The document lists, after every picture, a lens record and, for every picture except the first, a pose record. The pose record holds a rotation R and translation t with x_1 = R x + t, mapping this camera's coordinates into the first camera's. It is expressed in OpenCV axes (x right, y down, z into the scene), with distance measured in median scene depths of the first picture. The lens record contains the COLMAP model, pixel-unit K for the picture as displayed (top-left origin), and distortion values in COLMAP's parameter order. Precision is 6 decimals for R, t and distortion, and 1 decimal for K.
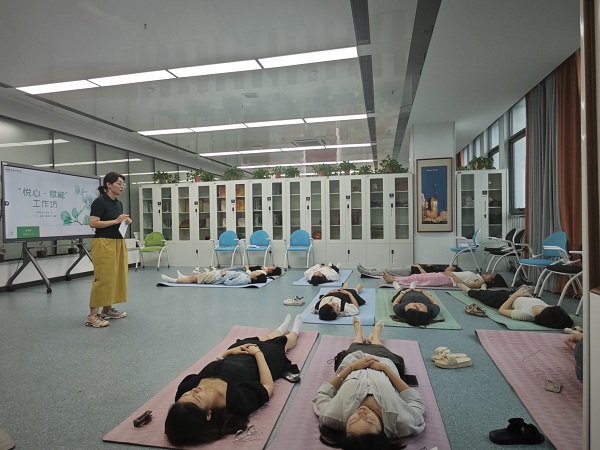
lens RADIAL K [[348.1, 0, 300.3], [0, 348.1, 224.2], [0, 0, 1]] dist [-0.000847, -0.000093]
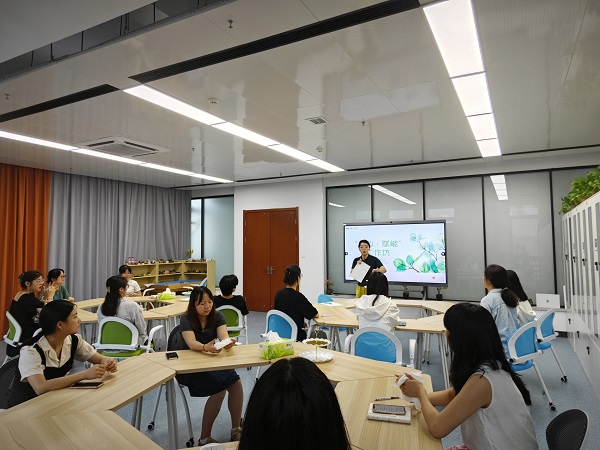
lens RADIAL K [[402.5, 0, 300.9], [0, 402.5, 224.1], [0, 0, 1]] dist [-0.000101, -0.000160]
pose [[-0.251526, -0.040557, -0.967000, 0.603419], [-0.001181, 0.999134, -0.041597, -0.090926], [0.967850, -0.009321, -0.251356, 1.012774]]
